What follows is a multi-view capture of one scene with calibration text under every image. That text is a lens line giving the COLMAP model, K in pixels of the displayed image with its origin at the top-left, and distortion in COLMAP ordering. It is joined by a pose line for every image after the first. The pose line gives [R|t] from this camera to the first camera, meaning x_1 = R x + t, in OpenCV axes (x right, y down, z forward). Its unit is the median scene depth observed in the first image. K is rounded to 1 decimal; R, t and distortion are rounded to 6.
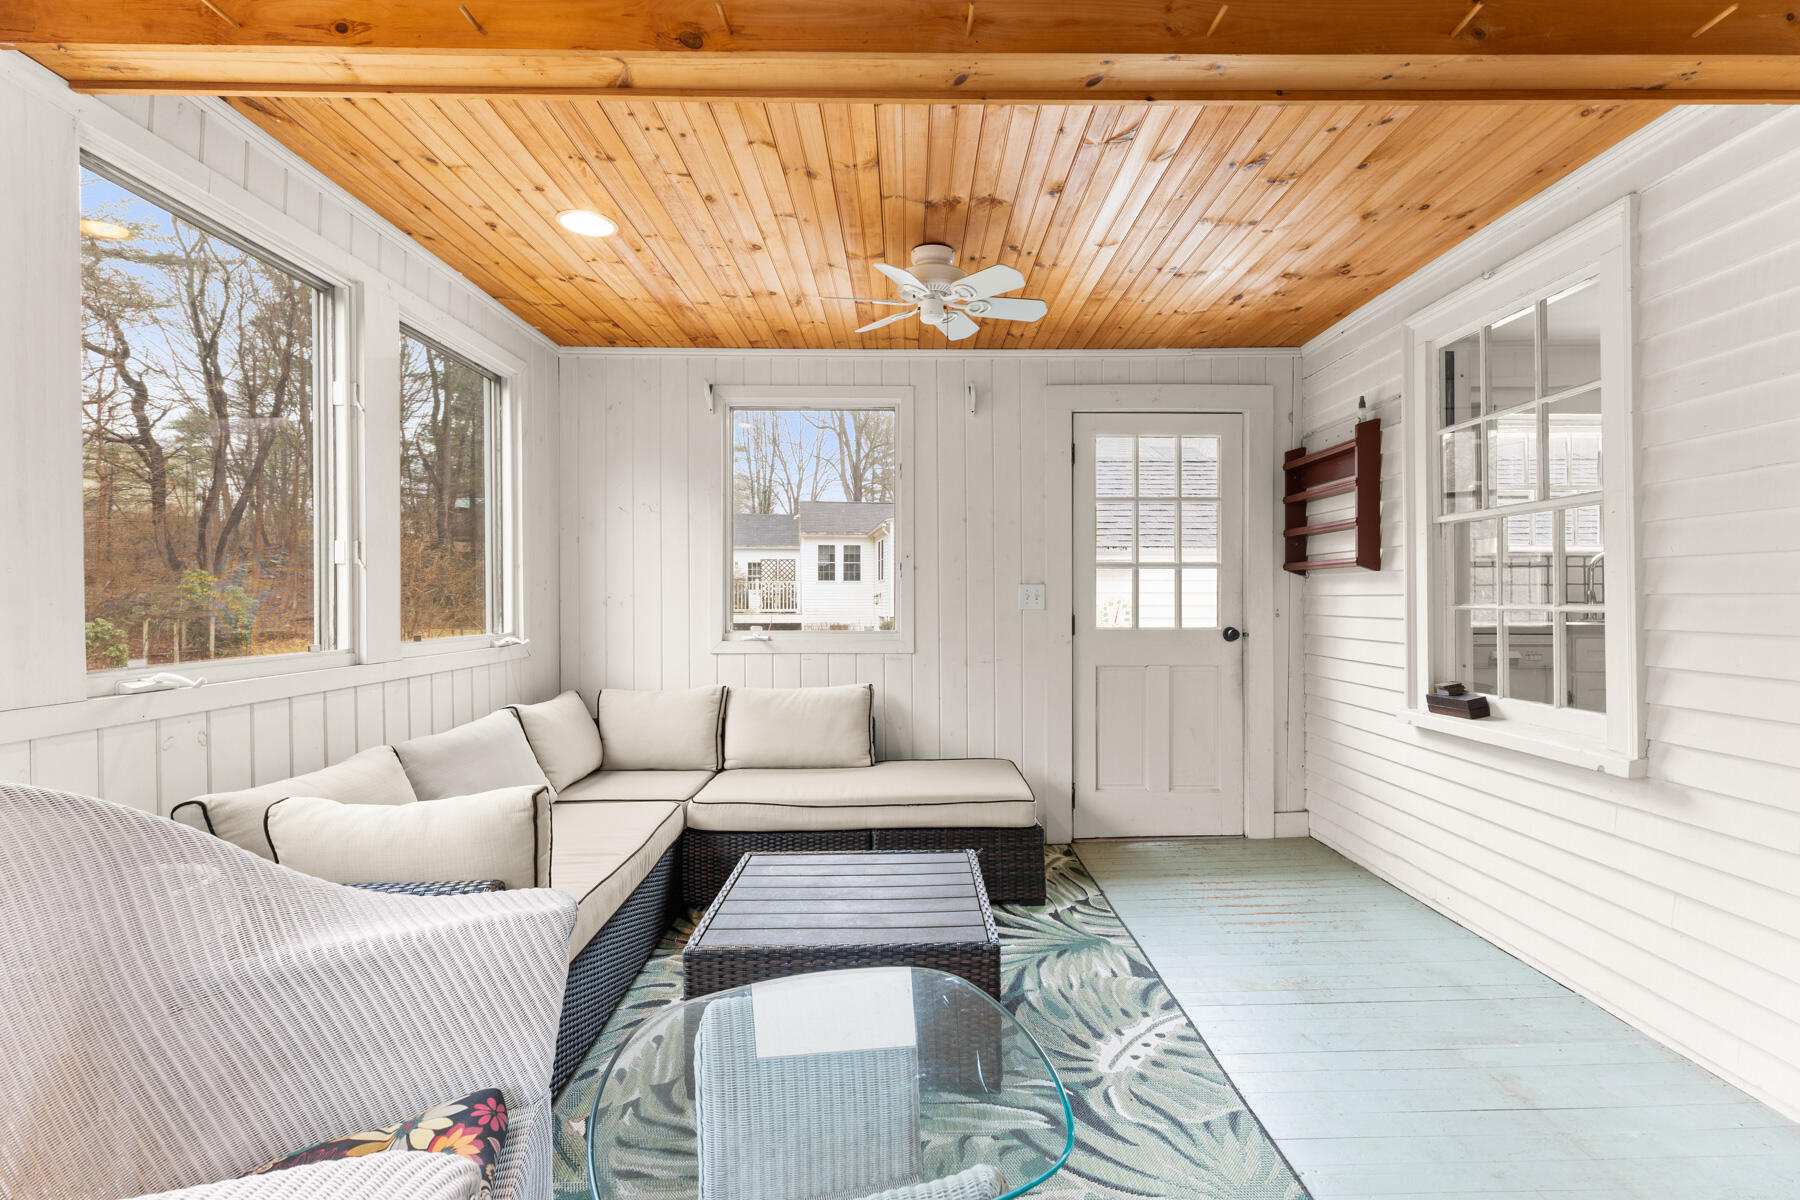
lens RADIAL K [[825.6, 0, 890.9], [0, 825.6, 603.3], [0, 0, 1]] dist [0.011123, -0.001614]
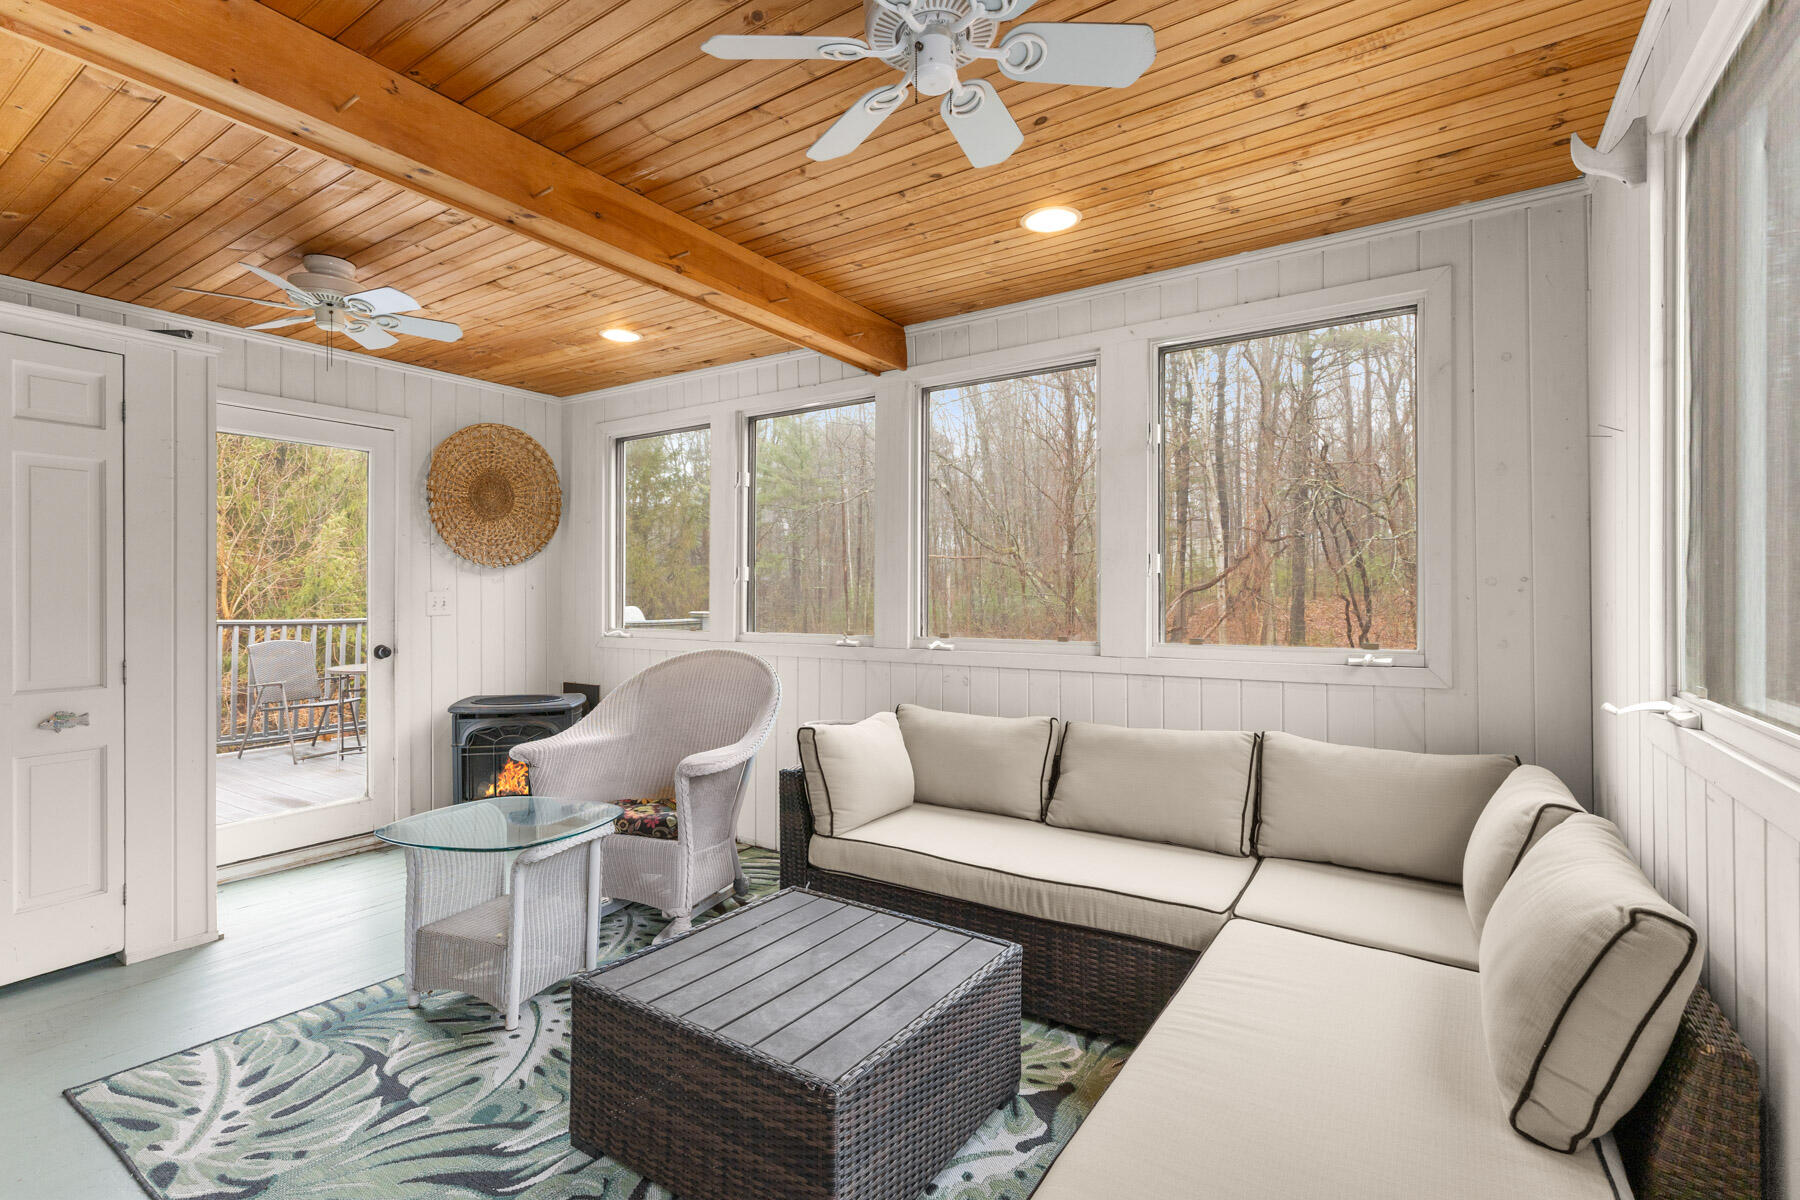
lens RADIAL K [[825.6, 0, 896.2], [0, 825.6, 585.8], [0, 0, 1]] dist [0.011123, -0.001614]
pose [[-0.541744, -0.003898, -0.840534, 0.462468], [-0.002406, 0.999992, -0.003087, -0.021220], [0.840540, 0.000350, -0.541749, 1.161477]]
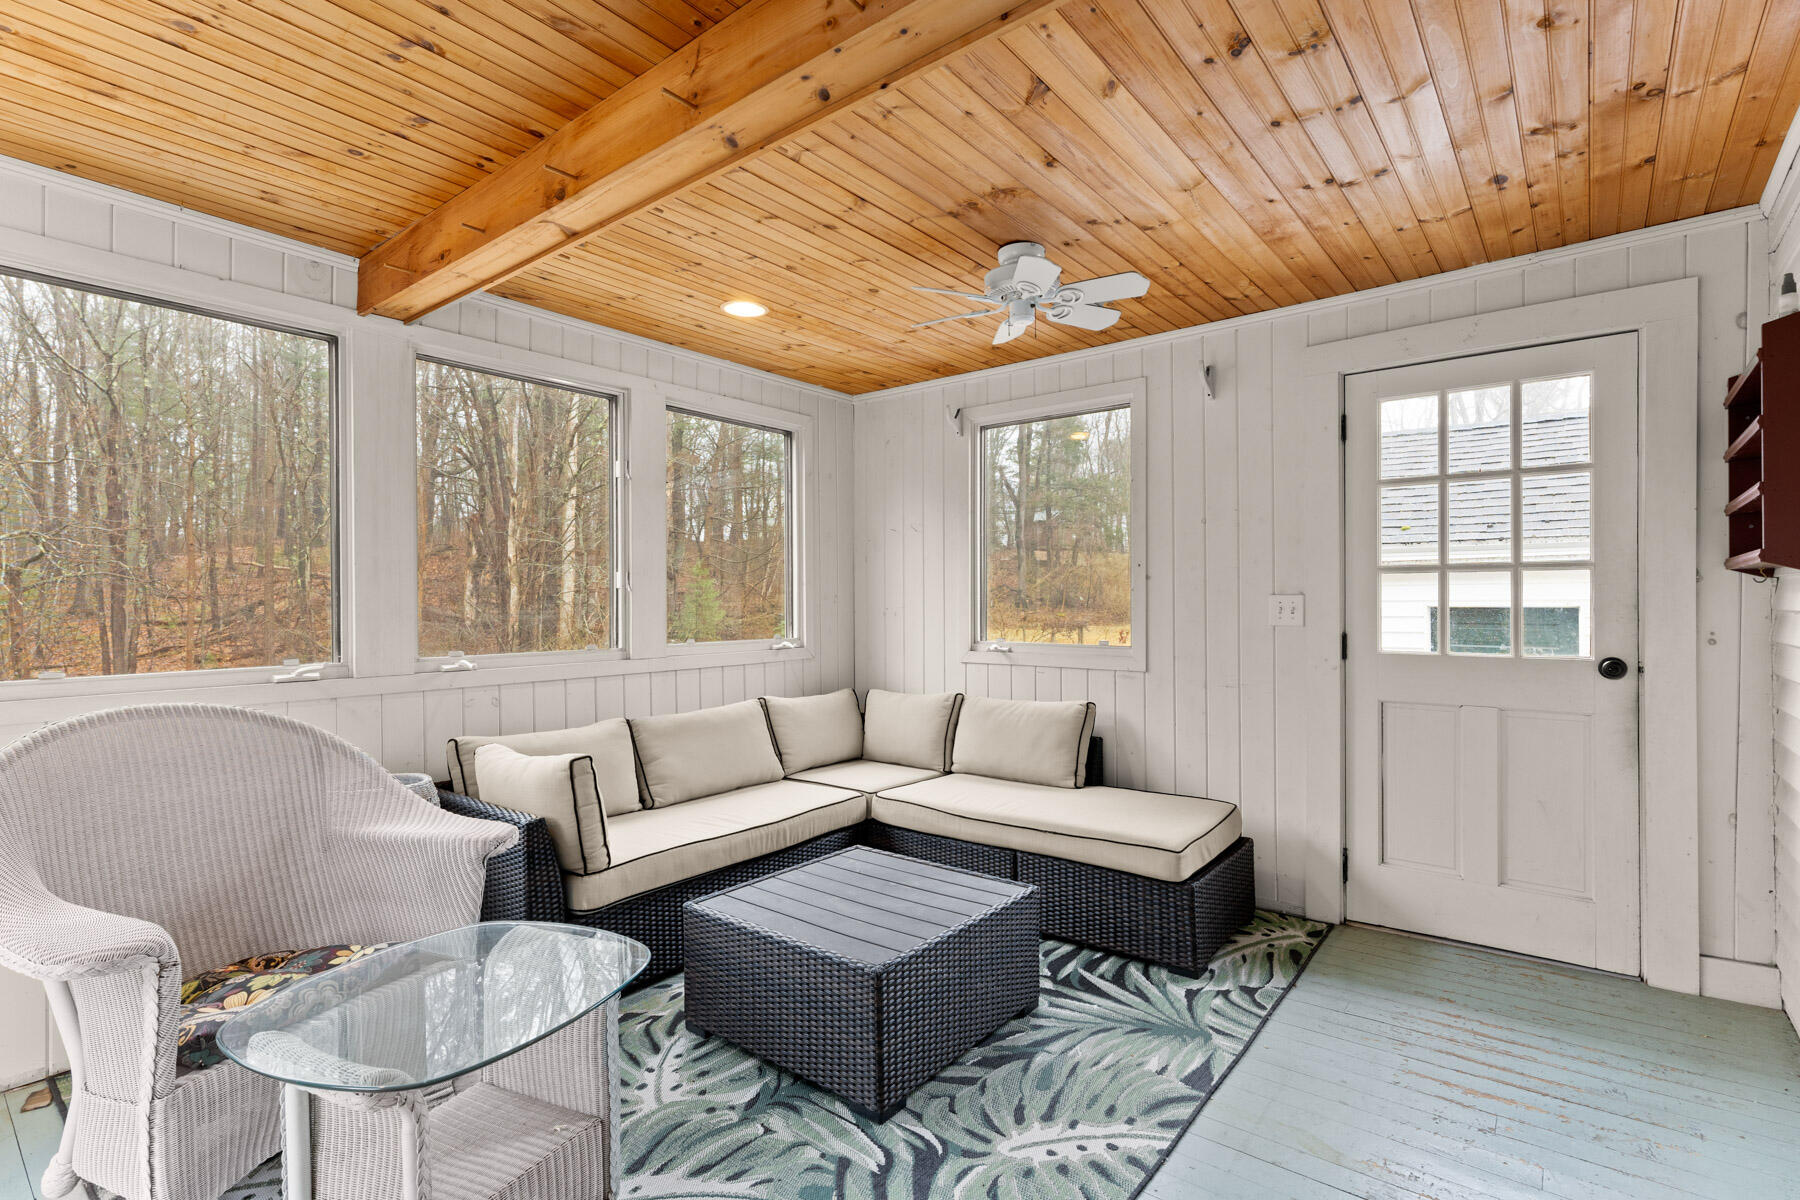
lens RADIAL K [[825.6, 0, 893.6], [0, 825.6, 604.9], [0, 0, 1]] dist [0.011123, -0.001614]
pose [[0.779121, 0.000825, -0.626873, 0.487232], [-0.001381, 0.999999, -0.000402, -0.015457], [0.626872, 0.001179, 0.779122, 0.154137]]
